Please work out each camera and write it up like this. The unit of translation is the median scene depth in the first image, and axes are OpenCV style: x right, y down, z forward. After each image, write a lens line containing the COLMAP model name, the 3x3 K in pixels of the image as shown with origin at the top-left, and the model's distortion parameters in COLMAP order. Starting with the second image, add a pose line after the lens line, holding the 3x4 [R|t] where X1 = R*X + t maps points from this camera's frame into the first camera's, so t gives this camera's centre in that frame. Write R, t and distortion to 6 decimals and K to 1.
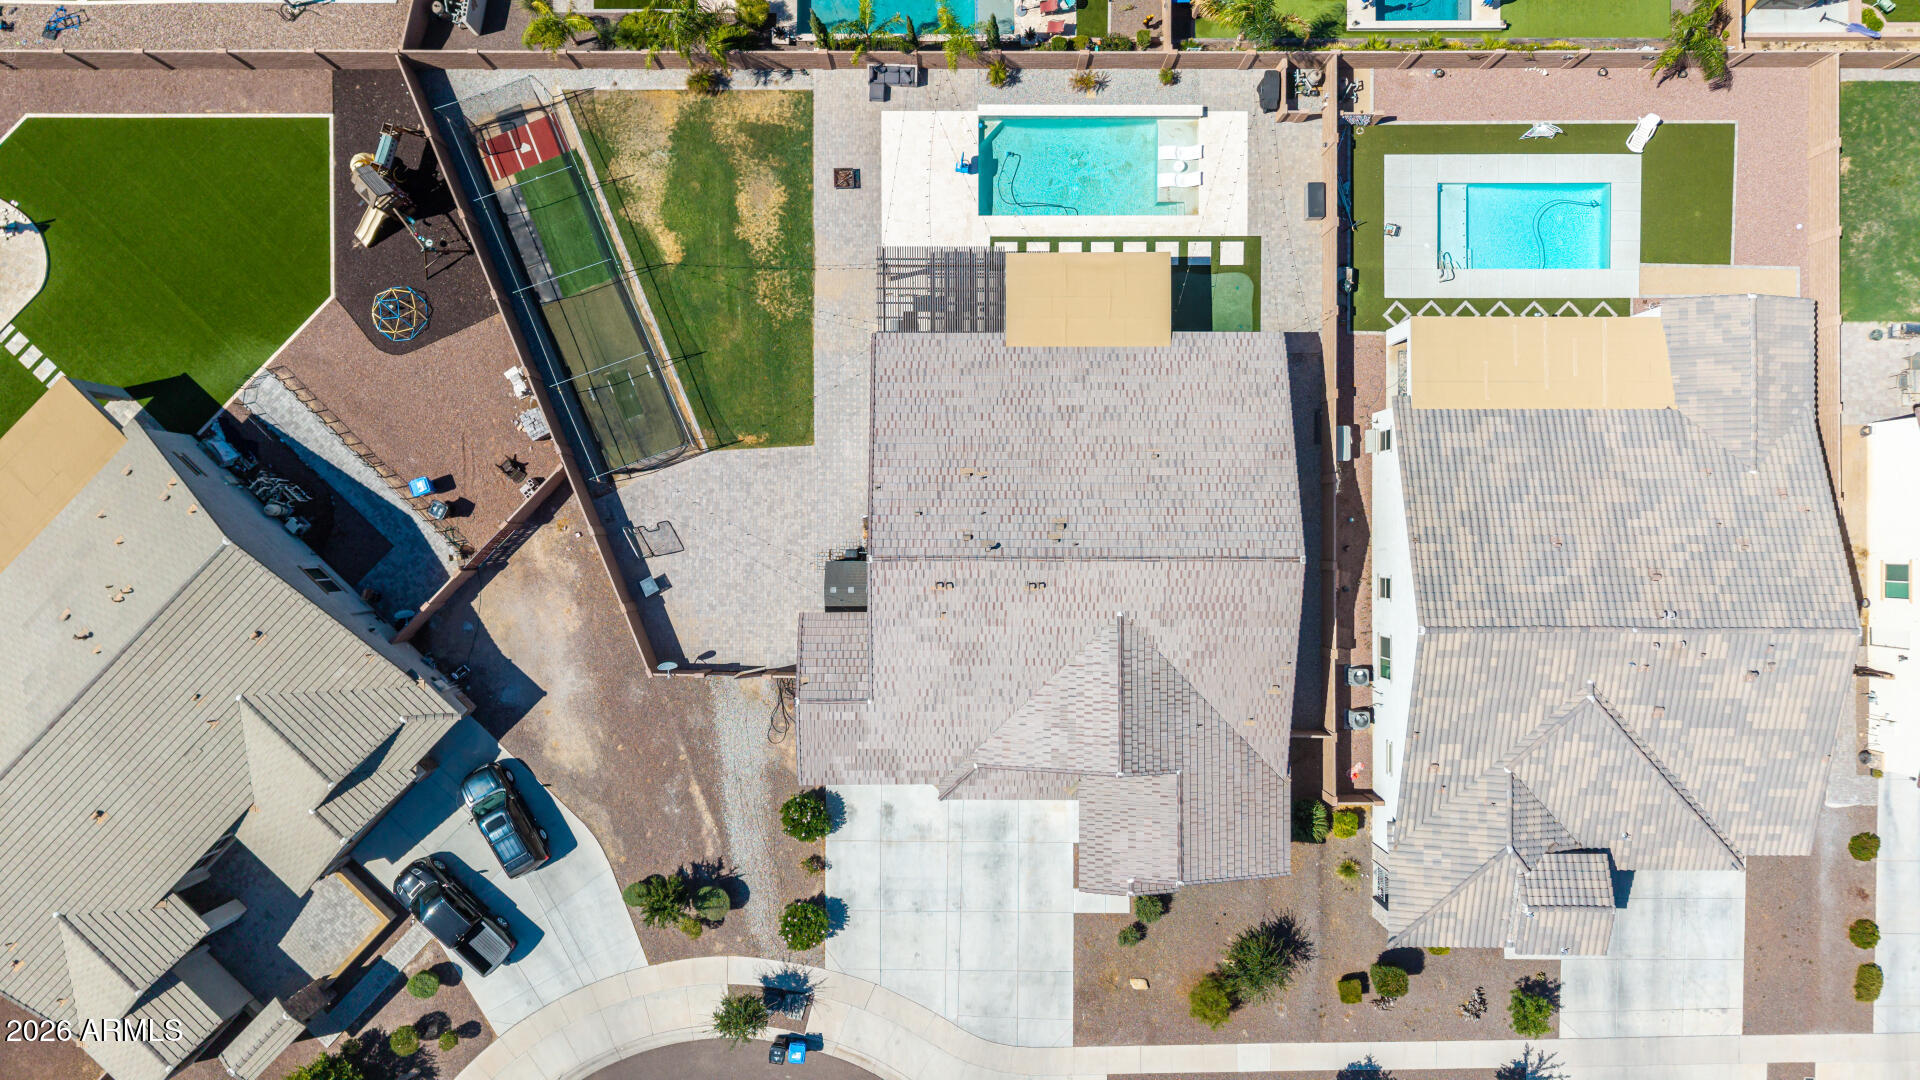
lens RADIAL K [[1287.3, 0, 958.3], [0, 1287.3, 532.3], [0, 0, 1]] dist [0.026116, -0.023943]
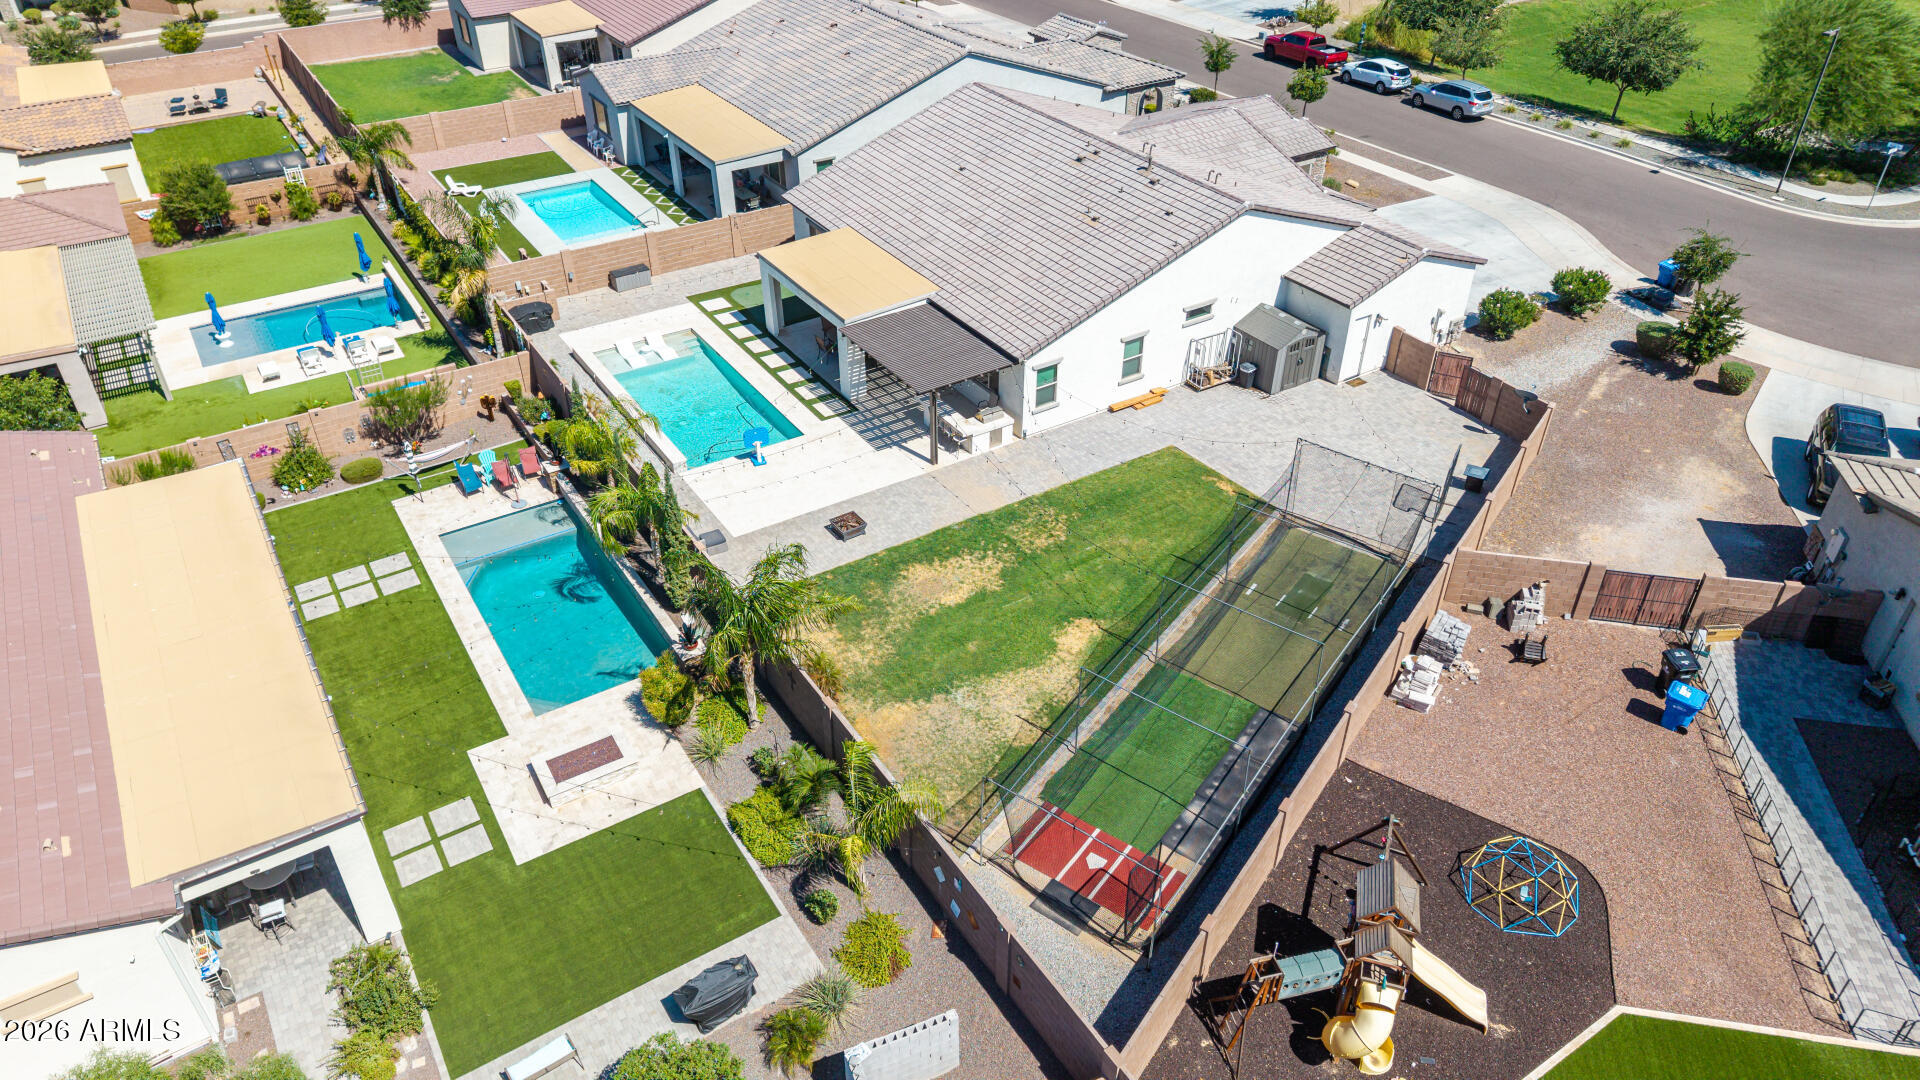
lens RADIAL K [[1254.7, 0, 957.5], [0, 1254.7, 564.6], [0, 0, 1]] dist [0.052579, -0.057818]
pose [[-0.539674, -0.498223, 0.678621, -0.585446], [0.841866, -0.315799, 0.437644, -0.524263], [-0.003736, 0.807493, 0.589865, 0.619438]]
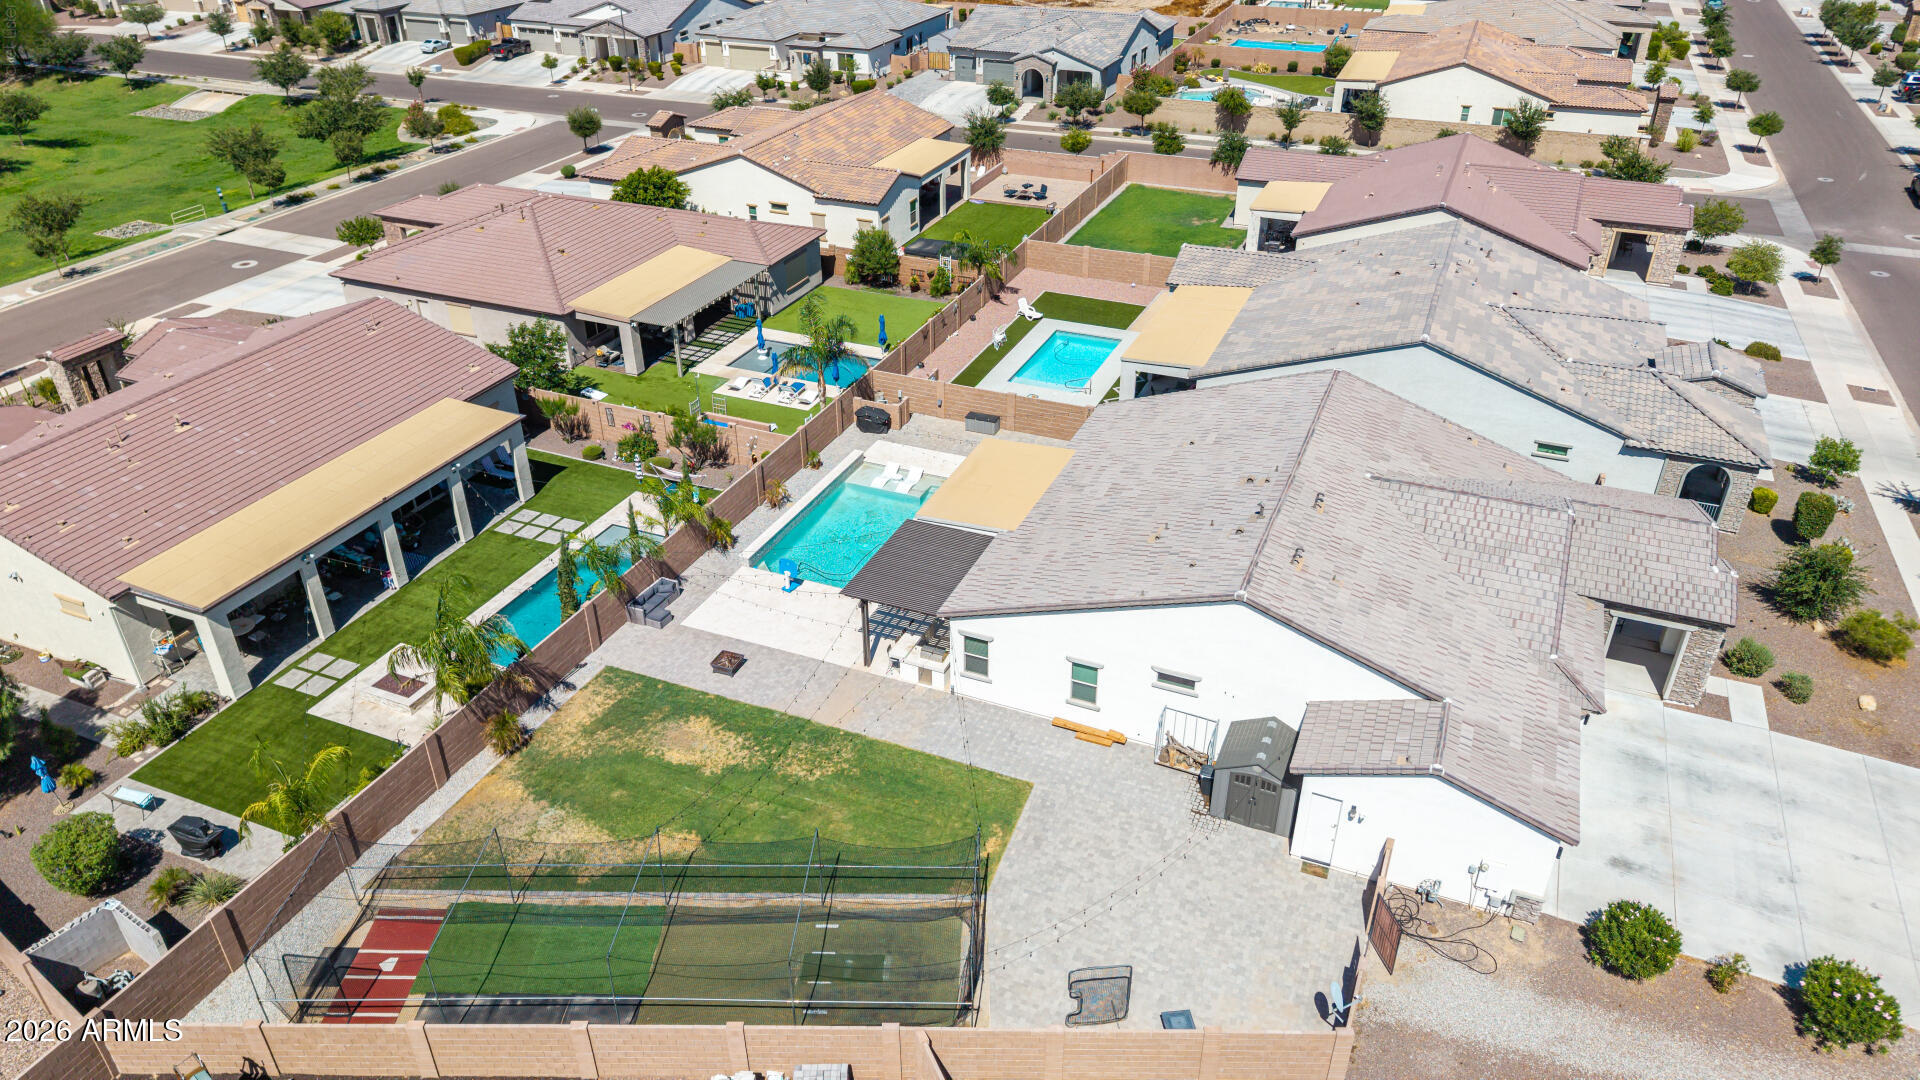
lens RADIAL K [[1287.3, 0, 958.3], [0, 1287.3, 532.3], [0, 0, 1]] dist [0.026116, -0.023943]
pose [[0.389819, -0.469111, 0.792449, -0.610299], [0.920882, 0.202348, -0.333213, 0.096020], [-0.004037, 0.859645, 0.510876, 0.534928]]
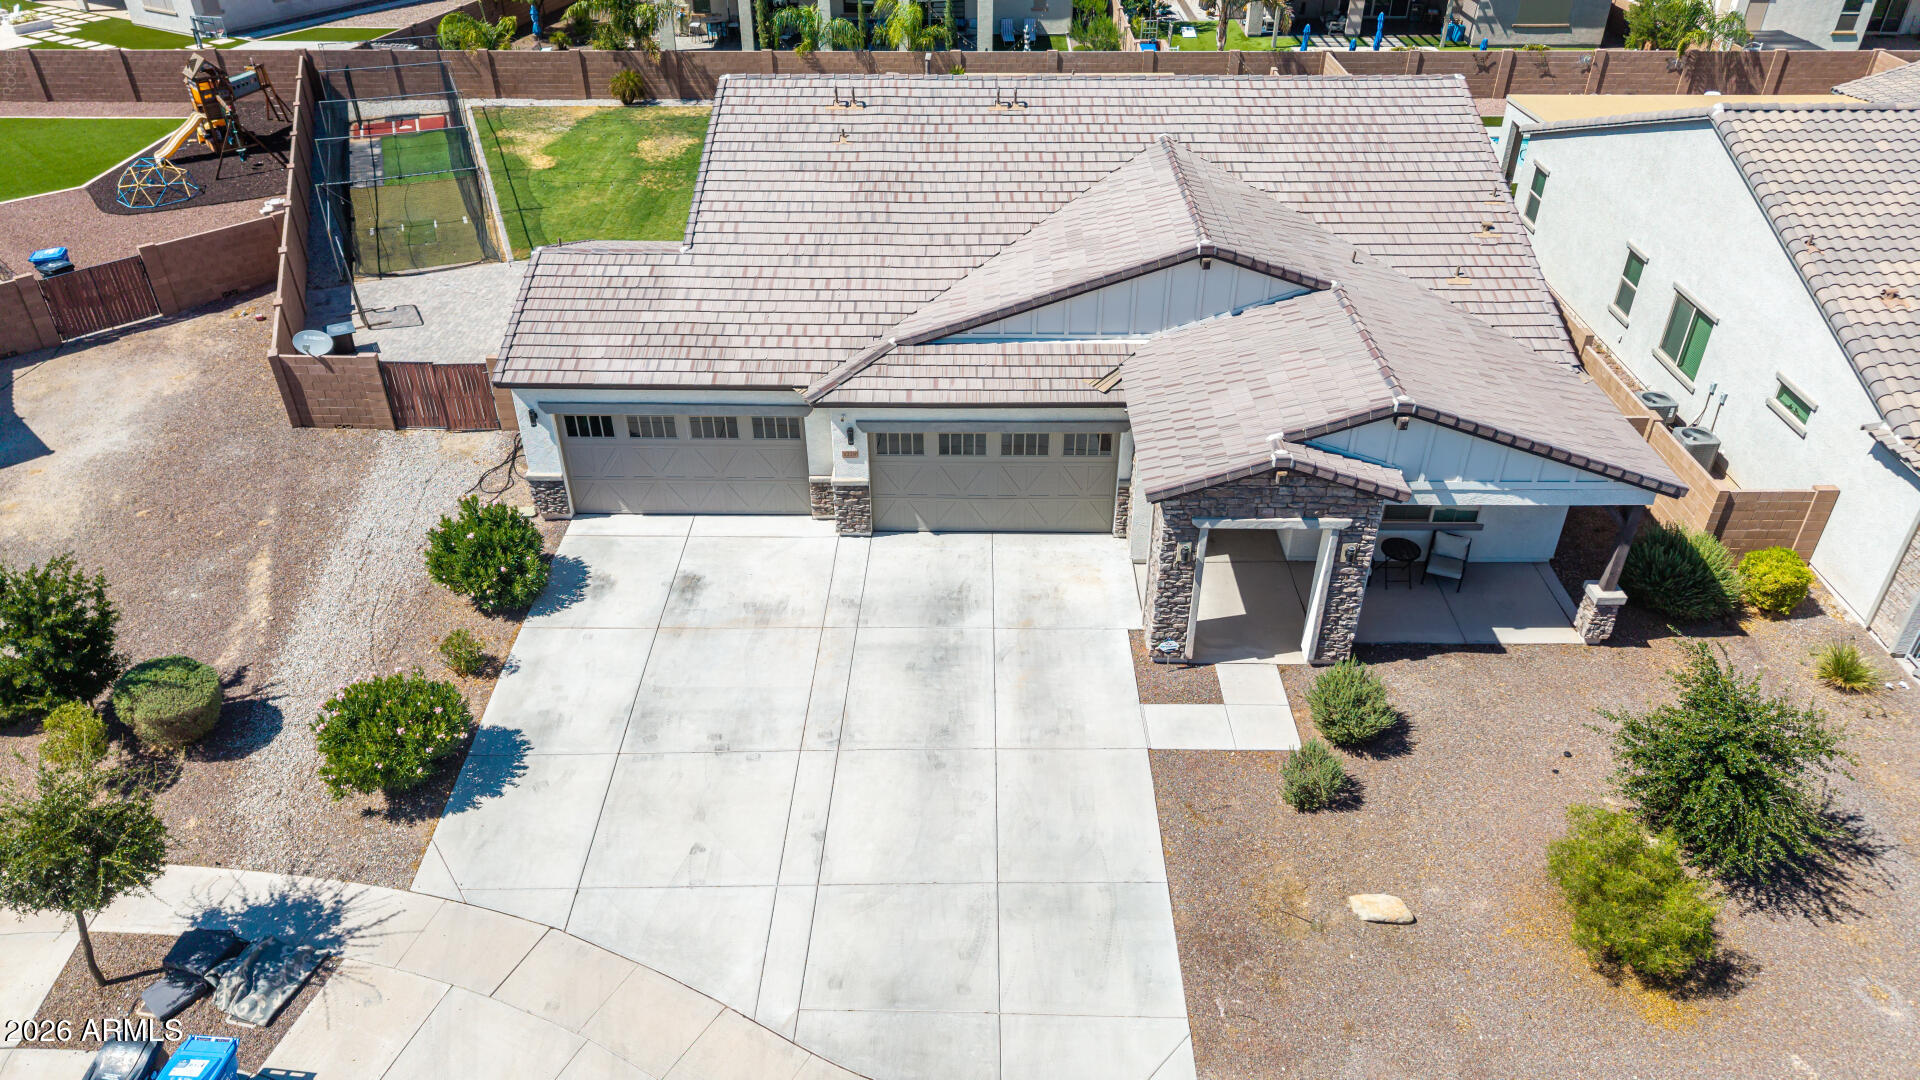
lens RADIAL K [[1287.3, 0, 958.3], [0, 1287.3, 532.3], [0, 0, 1]] dist [0.026116, -0.023943]
pose [[0.999957, 0.006040, -0.007105, 0.038195], [-0.009271, 0.561554, -0.827388, 0.560637], [-0.001008, 0.827418, 0.561585, 0.745096]]
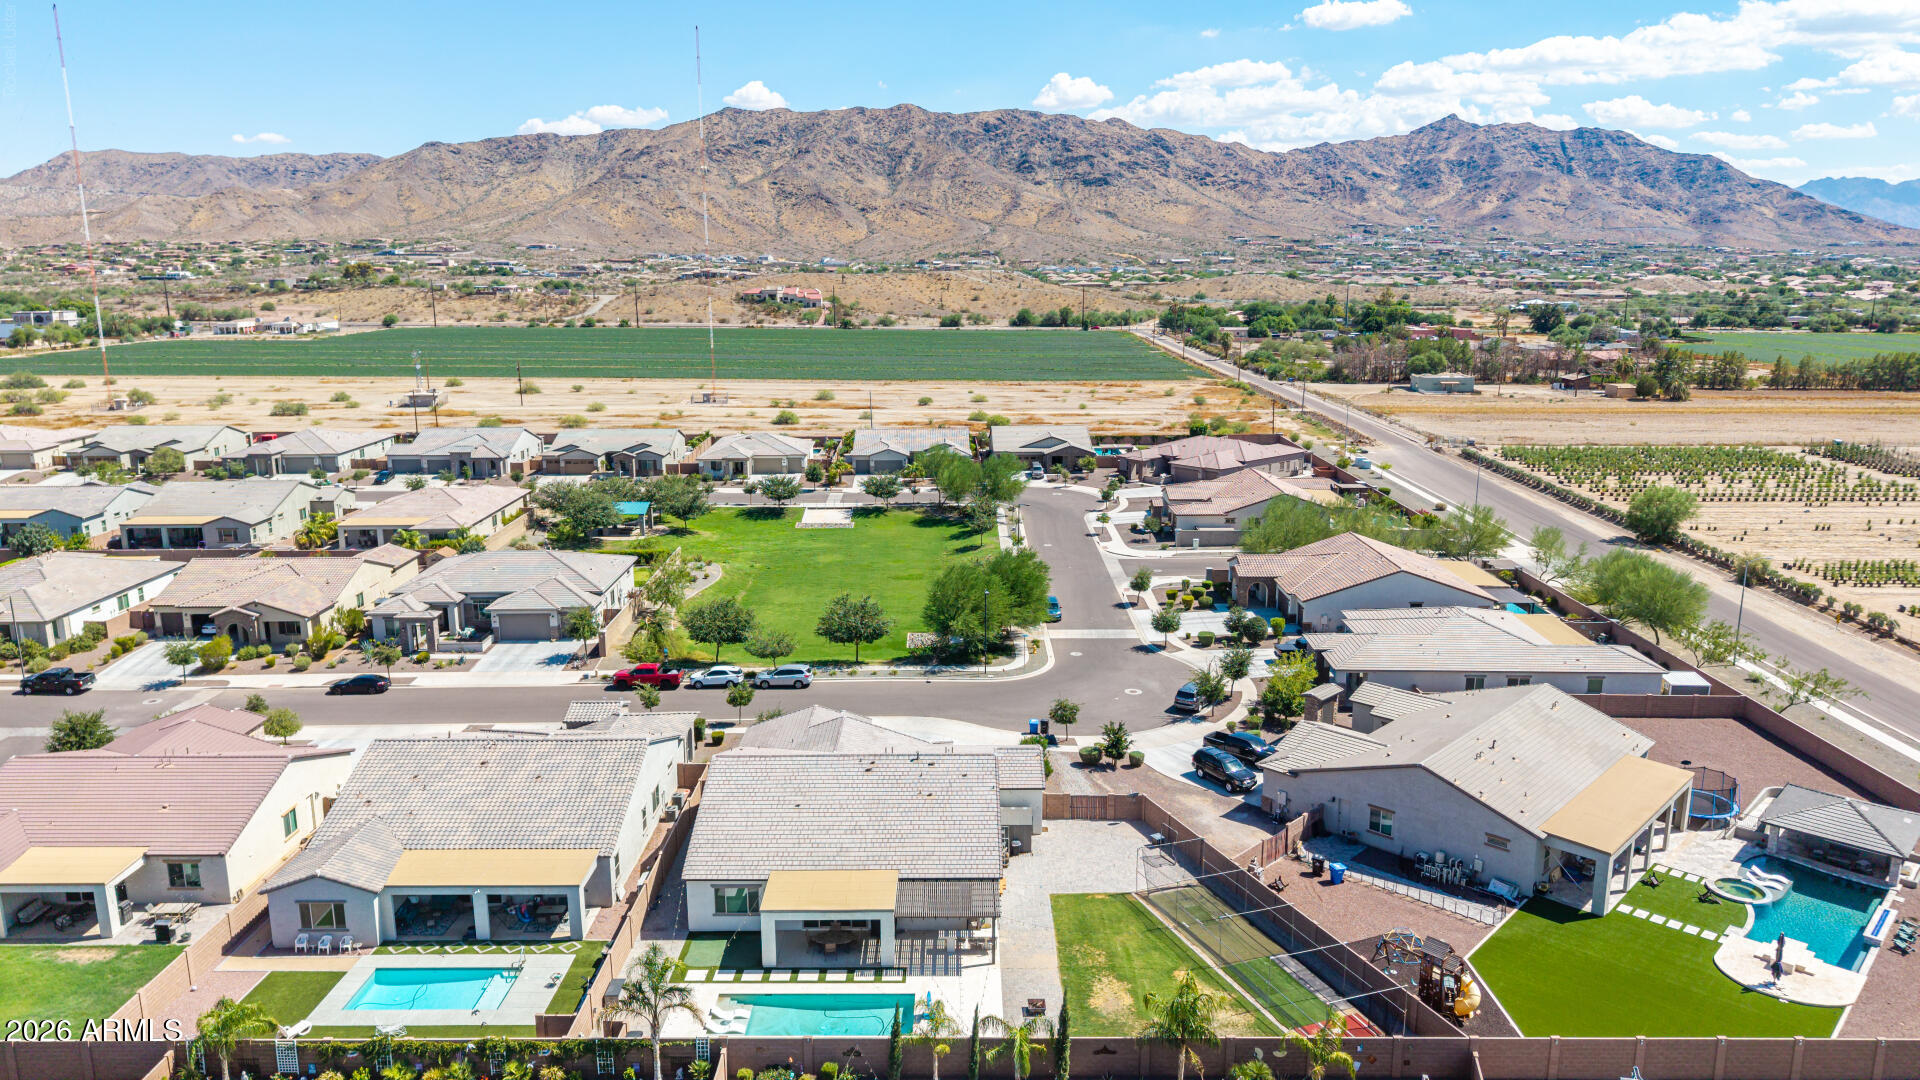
lens RADIAL K [[1287.3, 0, 958.3], [0, 1287.3, 532.3], [0, 0, 1]] dist [0.026116, -0.023943]
pose [[-0.999979, 0.005203, 0.003915, -0.028051], [0.002781, -0.202497, 0.979279, -1.267455], [0.005888, 0.979269, 0.202479, 0.380854]]
